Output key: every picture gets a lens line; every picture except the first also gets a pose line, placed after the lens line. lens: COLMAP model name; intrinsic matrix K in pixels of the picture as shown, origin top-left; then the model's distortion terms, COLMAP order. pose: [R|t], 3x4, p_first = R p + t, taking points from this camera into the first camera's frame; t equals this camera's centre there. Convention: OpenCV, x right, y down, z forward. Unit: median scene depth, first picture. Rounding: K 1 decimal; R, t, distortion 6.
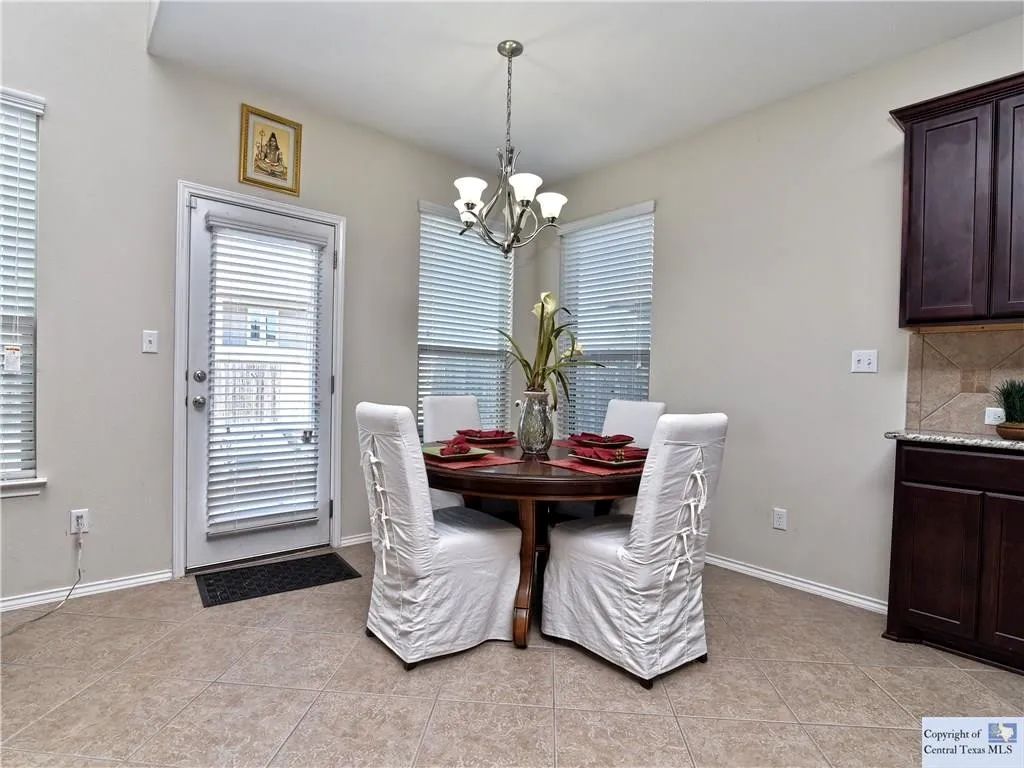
lens RADIAL K [[536.1, 0, 507.8], [0, 536.1, 385.5], [0, 0, 1]] dist [-0.006643, -0.003154]
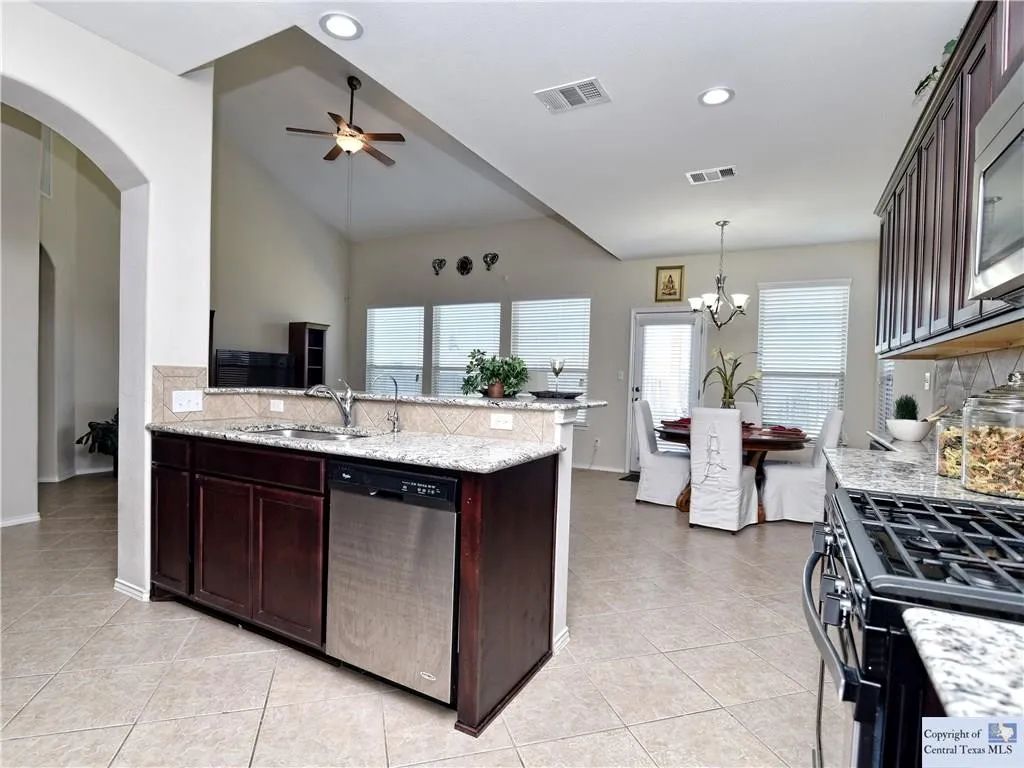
lens RADIAL K [[536.1, 0, 512.1], [0, 536.1, 390.7], [0, 0, 1]] dist [-0.006643, -0.003154]
pose [[0.357485, 0.004952, -0.933906, 1.506526], [-0.031920, 0.999466, -0.006919, 0.024766], [0.933373, 0.032284, 0.357452, -0.377182]]
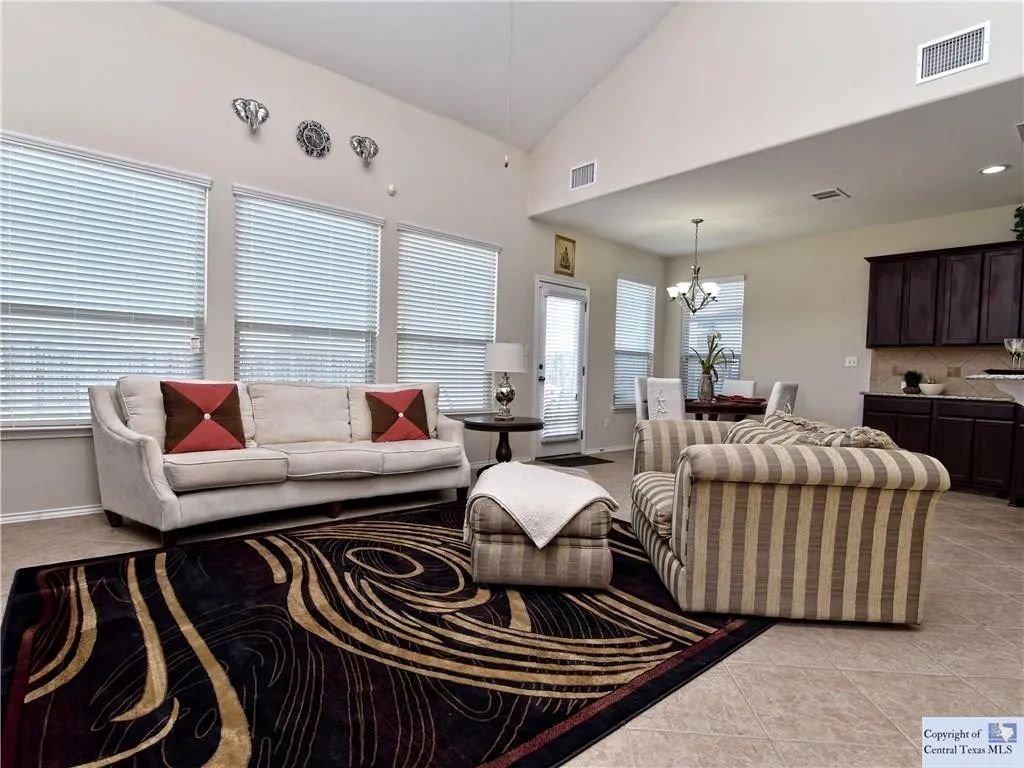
lens RADIAL K [[536.1, 0, 510.3], [0, 536.1, 383.5], [0, 0, 1]] dist [-0.006643, -0.003154]
pose [[0.999938, 0.005381, 0.009701, -0.759157], [-0.005535, 0.999857, 0.015965, 0.017724], [-0.009614, -0.016018, 0.999825, -1.185681]]
